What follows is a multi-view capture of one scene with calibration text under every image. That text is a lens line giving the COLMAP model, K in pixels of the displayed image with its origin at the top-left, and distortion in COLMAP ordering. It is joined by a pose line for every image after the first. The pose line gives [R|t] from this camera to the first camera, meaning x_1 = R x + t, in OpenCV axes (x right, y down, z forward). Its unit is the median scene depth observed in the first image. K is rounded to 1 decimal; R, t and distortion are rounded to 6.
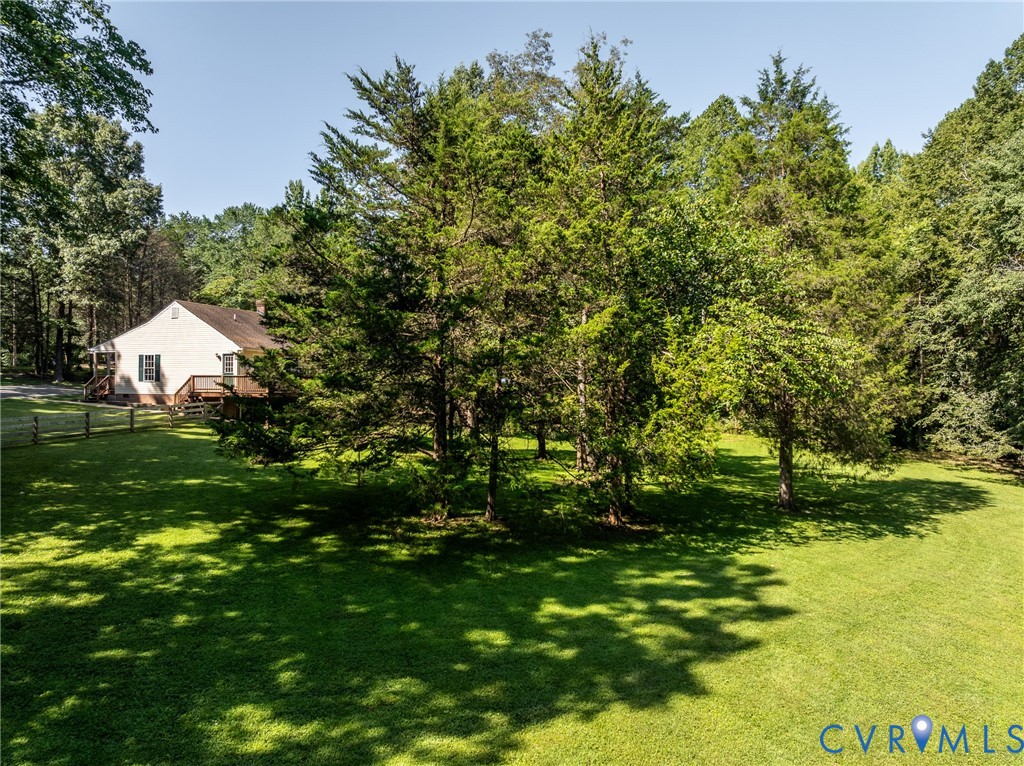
lens RADIAL K [[721.3, 0, 511.4], [0, 721.3, 382.1], [0, 0, 1]] dist [-0.034478, 0.005490]
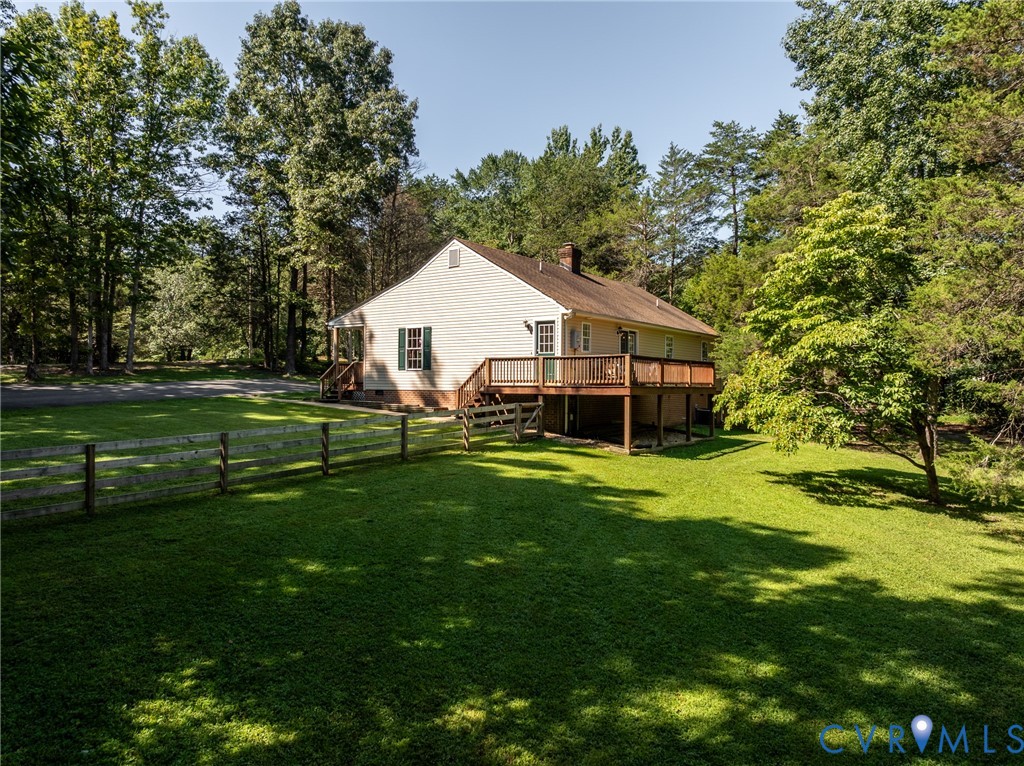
lens RADIAL K [[712.3, 0, 513.1], [0, 712.3, 385.9], [0, 0, 1]] dist [0.004163, -0.006272]
pose [[0.961451, 0.000624, -0.274975, -0.243882], [-0.000359, 0.999999, 0.001011, 0.012069], [0.274976, -0.000873, 0.961451, 0.410011]]
